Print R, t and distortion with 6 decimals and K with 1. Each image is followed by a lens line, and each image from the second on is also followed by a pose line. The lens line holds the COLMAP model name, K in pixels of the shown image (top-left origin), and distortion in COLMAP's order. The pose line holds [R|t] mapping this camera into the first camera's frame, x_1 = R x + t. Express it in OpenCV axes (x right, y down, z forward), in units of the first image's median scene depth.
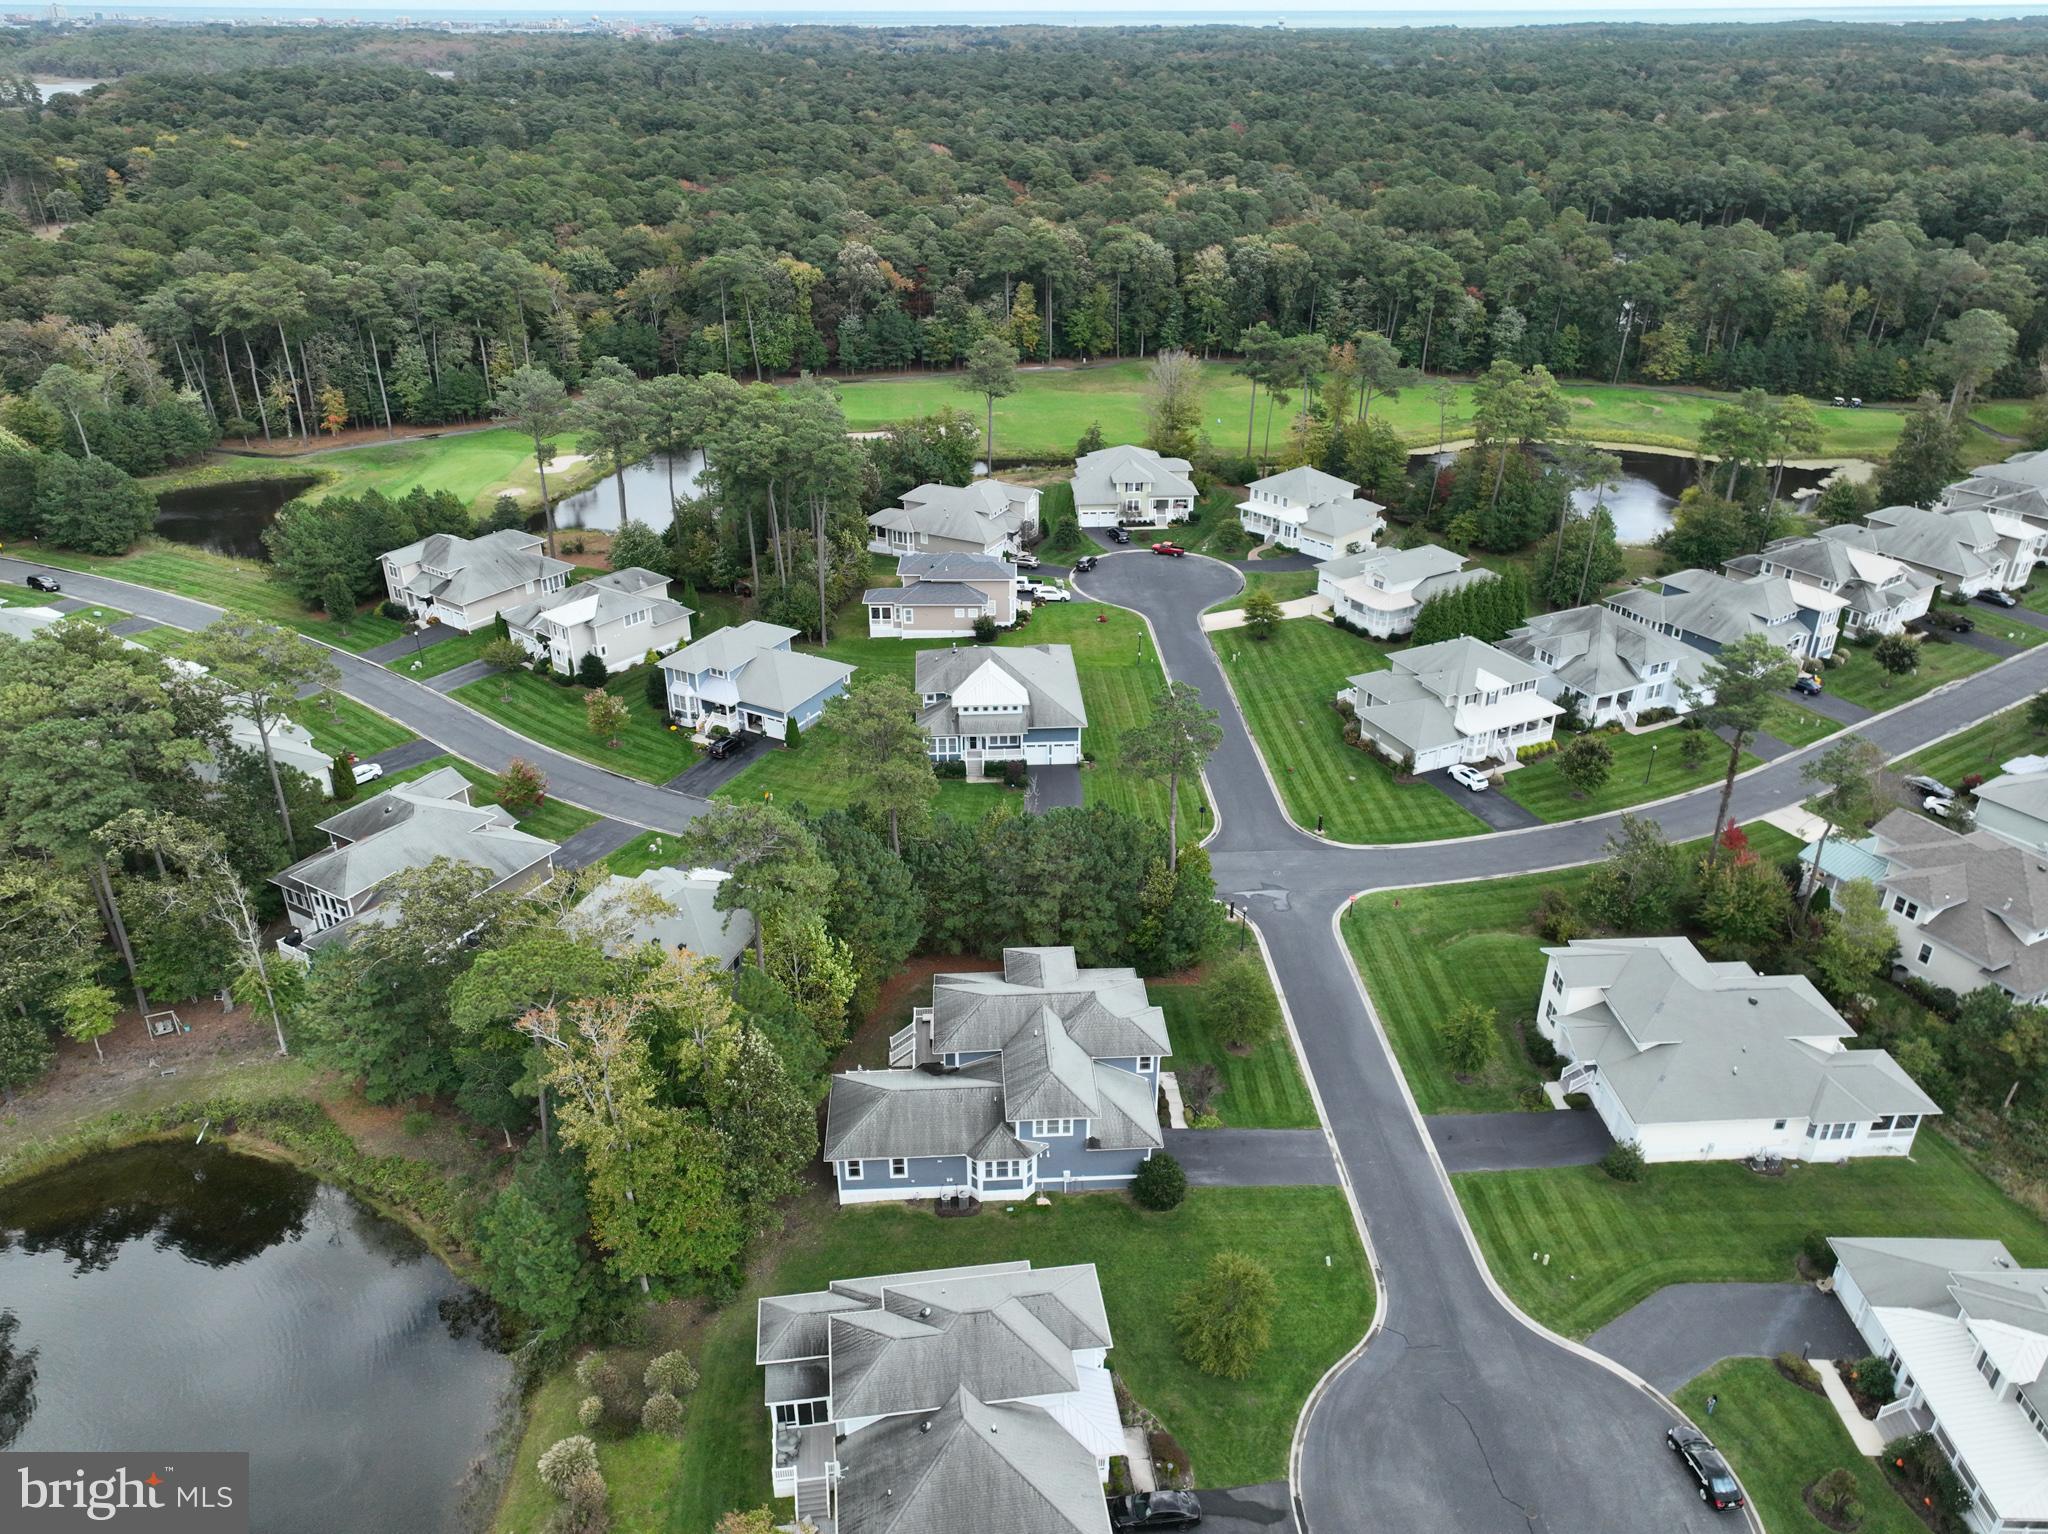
lens RADIAL K [[1441.2, 0, 1024.0], [0, 1441.2, 767.0], [0, 0, 1]] dist [0.004547, 0.006184]
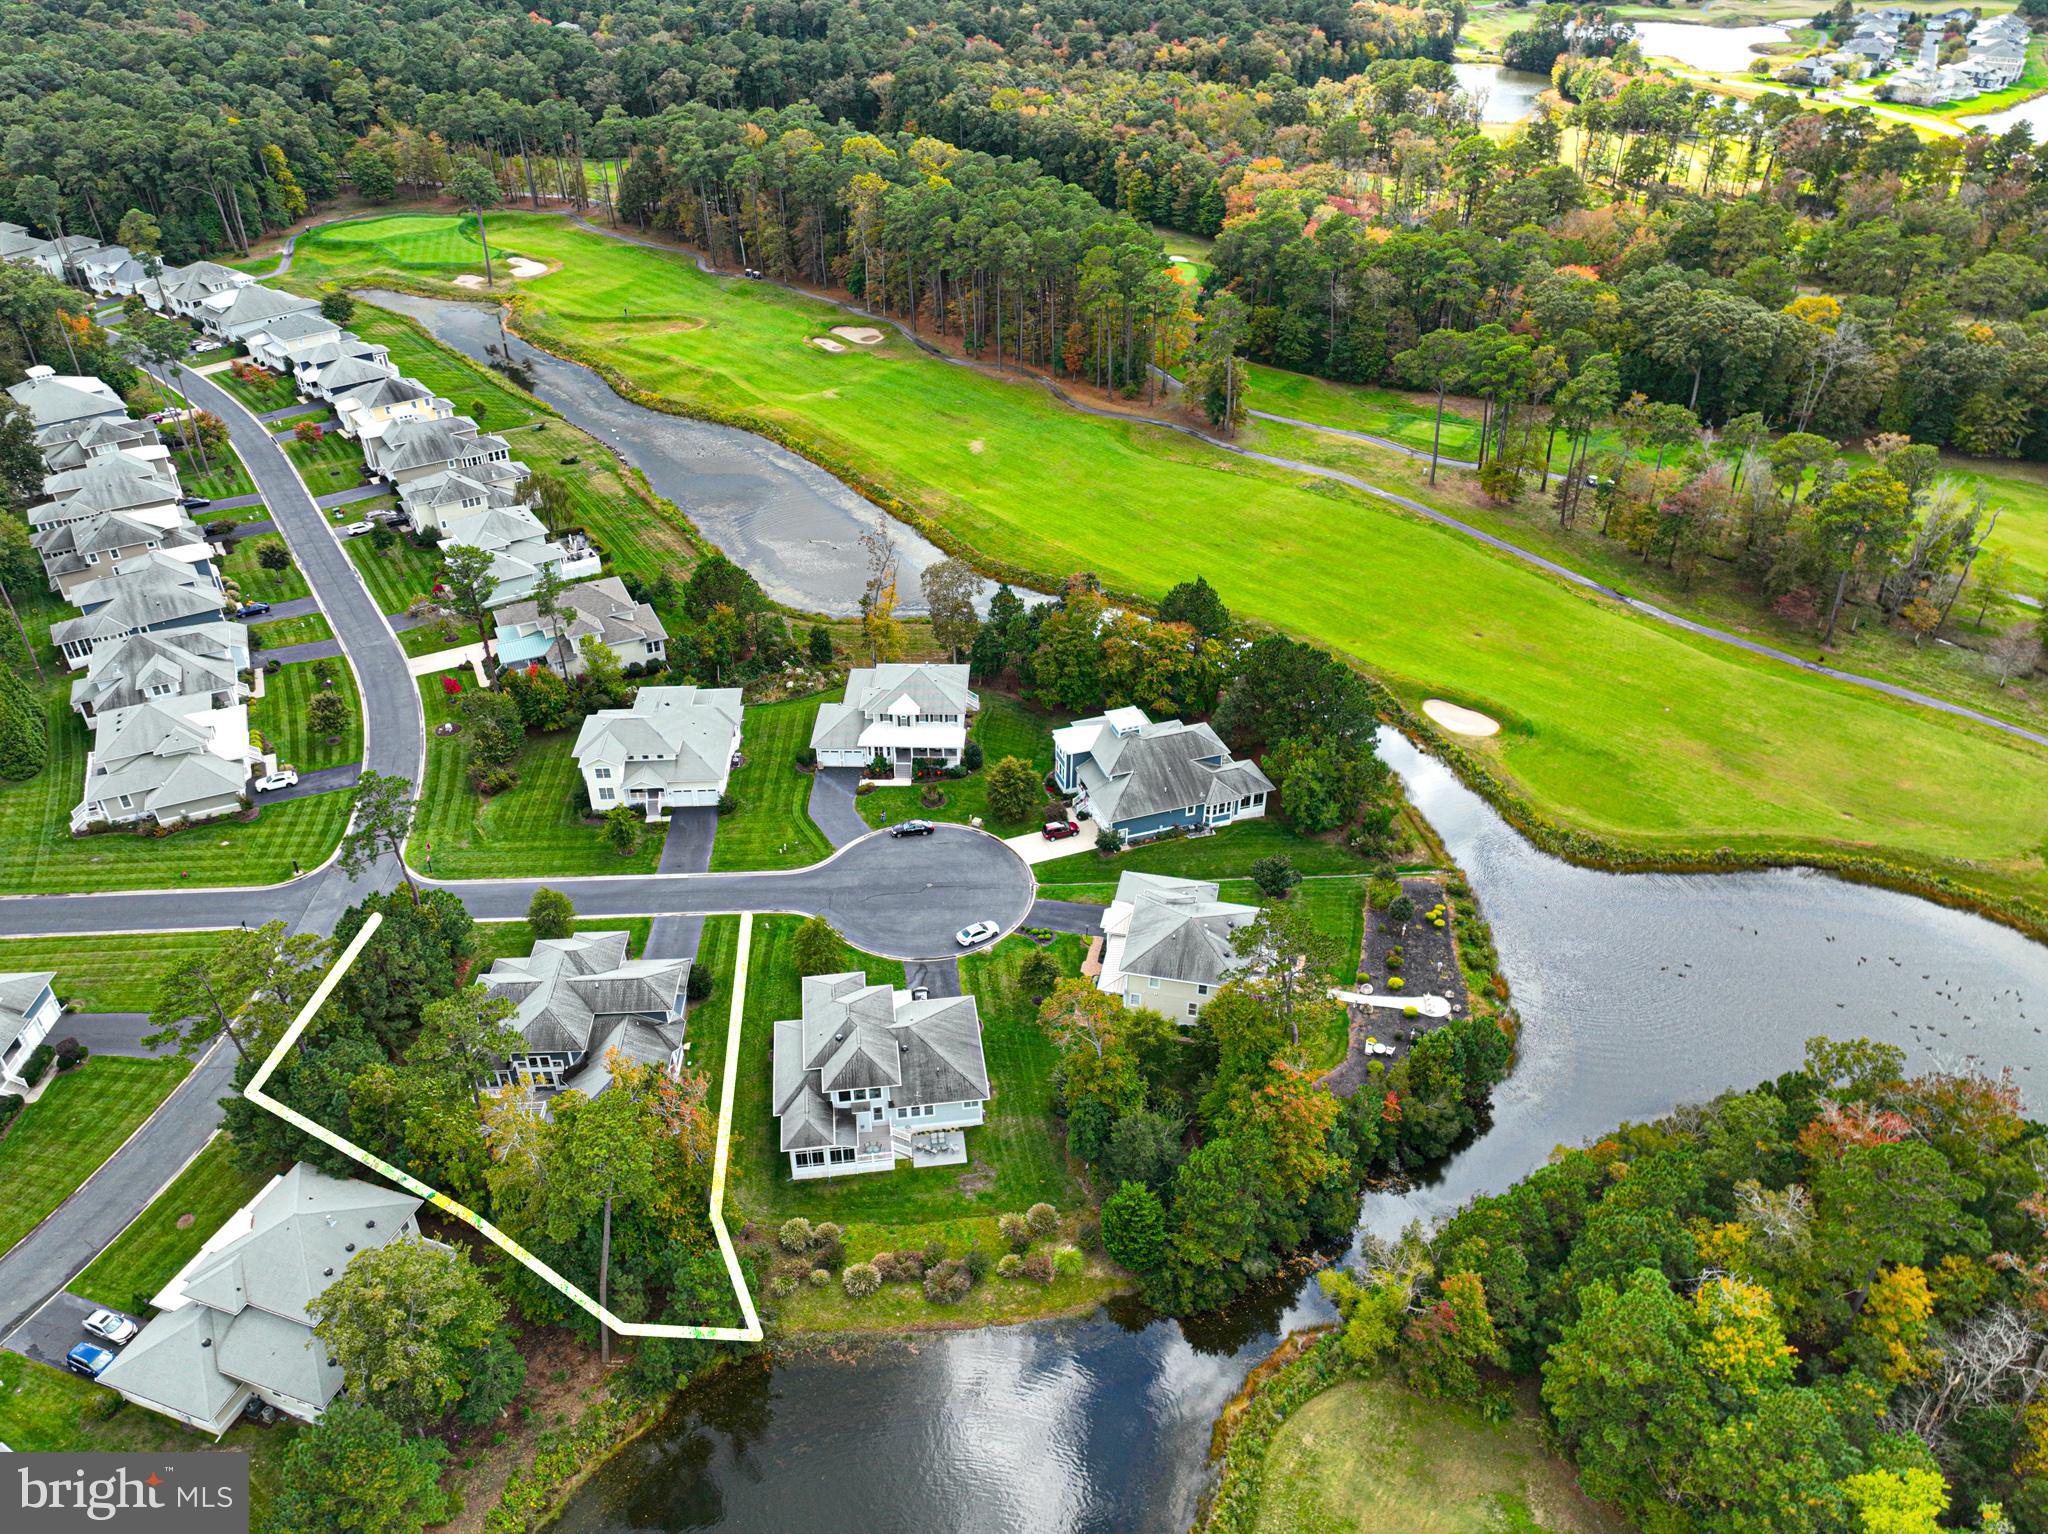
lens RADIAL K [[1434.1, 0, 1027.3], [0, 1434.1, 771.9], [0, 0, 1]] dist [-0.000978, 0.017943]
pose [[-0.002671, -0.559142, 0.829068, -0.670887], [0.463642, 0.733882, 0.496440, -0.299249], [-0.886019, 0.385716, 0.257281, 0.141704]]
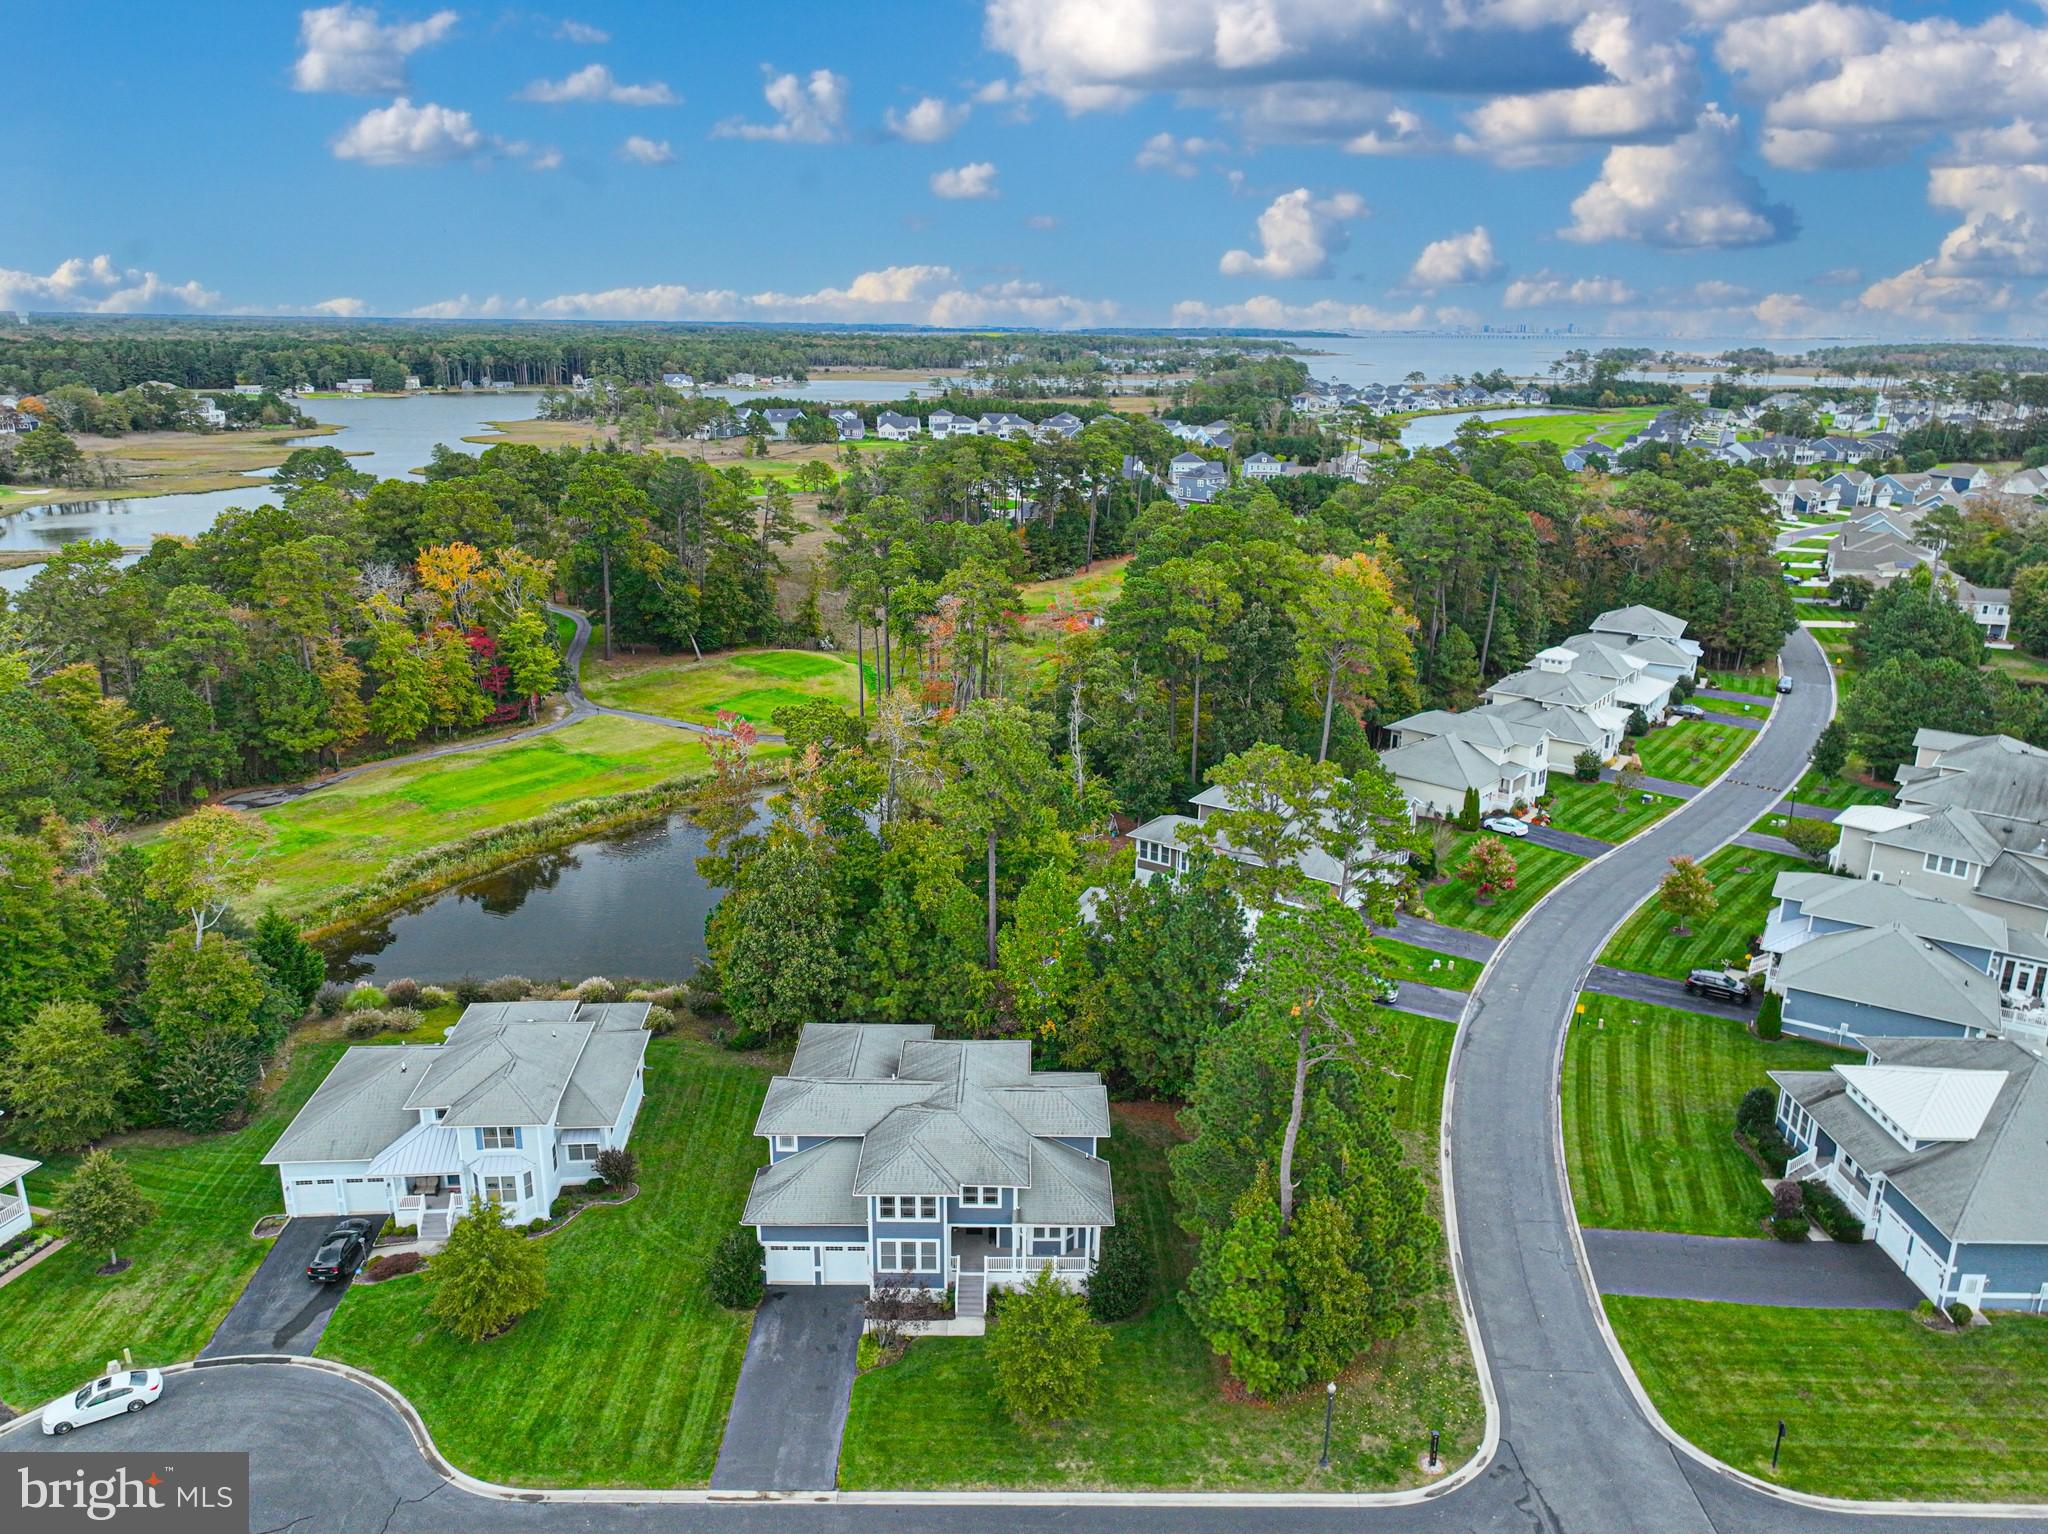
lens RADIAL K [[1444.0, 0, 1024.5], [0, 1444.0, 758.7], [0, 0, 1]] dist [-0.005846, 0.021854]
pose [[-0.062546, 0.287591, -0.955709, 0.489343], [-0.474091, 0.834088, 0.282020, -0.154921], [0.878252, 0.470732, 0.084175, 0.607909]]
